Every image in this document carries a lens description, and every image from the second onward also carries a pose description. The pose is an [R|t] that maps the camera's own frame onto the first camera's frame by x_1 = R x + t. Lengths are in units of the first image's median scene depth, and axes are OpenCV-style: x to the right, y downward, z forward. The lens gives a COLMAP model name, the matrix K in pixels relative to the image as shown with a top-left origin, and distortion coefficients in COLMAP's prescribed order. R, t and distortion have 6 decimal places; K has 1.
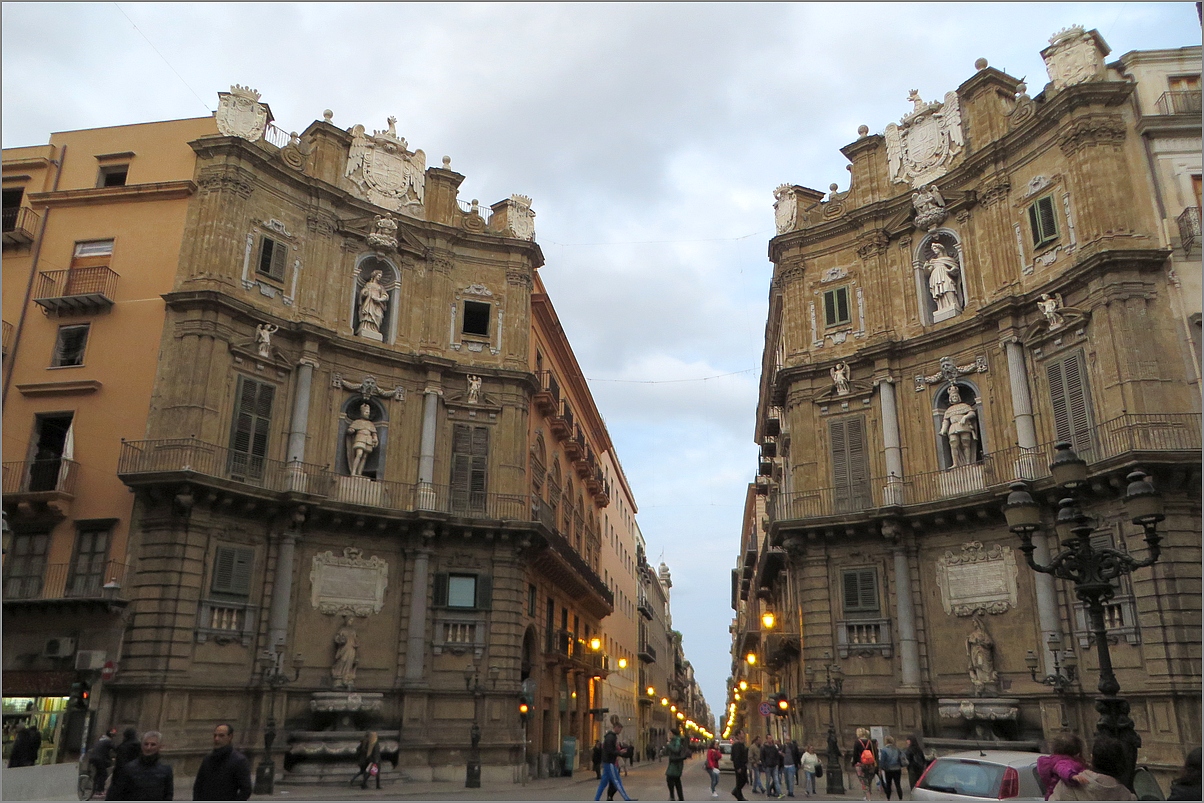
lens RADIAL K [[887.1, 0, 629.1], [0, 887.1, 398.5], [0, 0, 1]] dist [-0.031073, -0.000578]
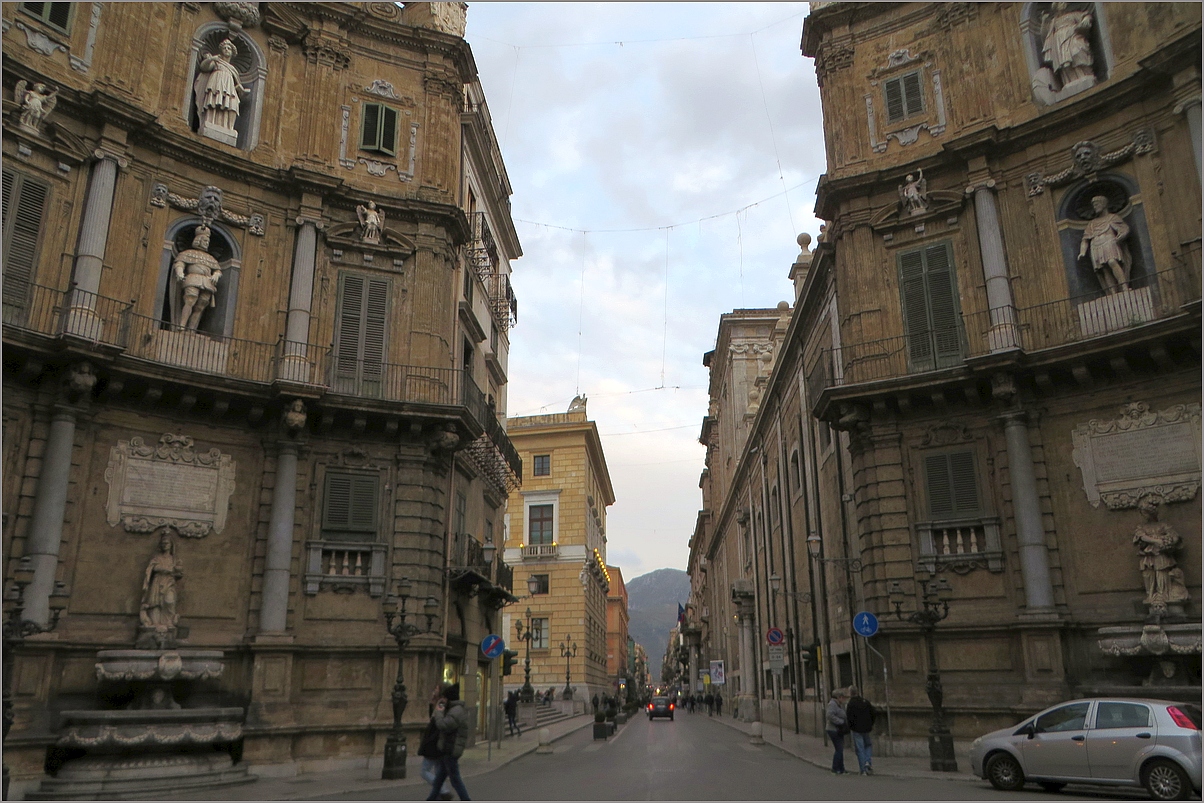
lens RADIAL K [[880.3, 0, 602.0], [0, 880.3, 401.5], [0, 0, 1]] dist [-0.008535, -0.000217]
pose [[-0.037994, 0.287082, 0.957152, -0.317459], [-0.310614, 0.907002, -0.284370, 0.235789], [-0.949776, -0.308109, 0.054711, 0.647792]]
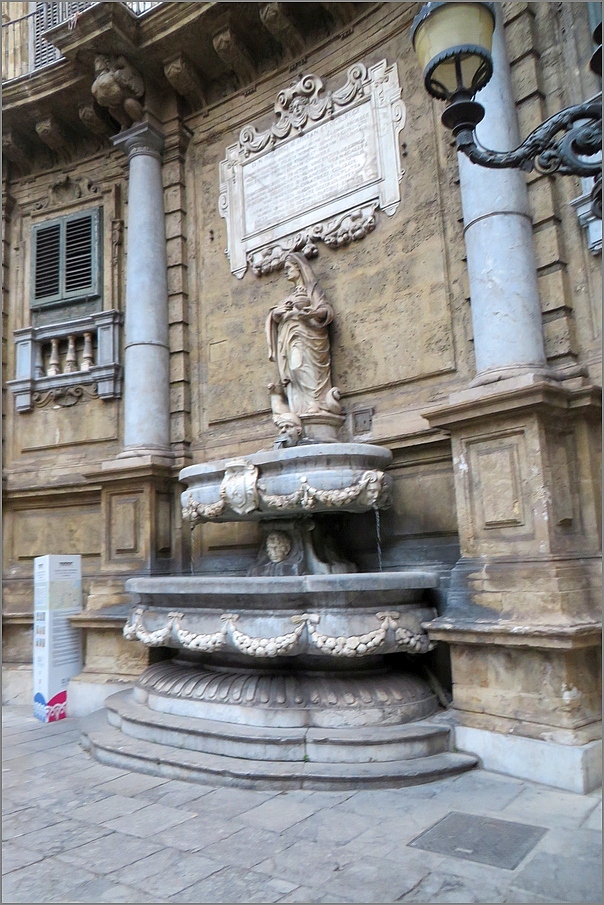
lens RADIAL K [[666.8, 0, 302.0], [0, 666.8, 452.5], [0, 0, 1]] dist [-0.031073, -0.000578]
pose [[0.973250, -0.021685, 0.228722, 0.322765], [-0.016288, 0.986518, 0.162841, 0.276843], [-0.229169, -0.162211, 0.959776, 0.699863]]
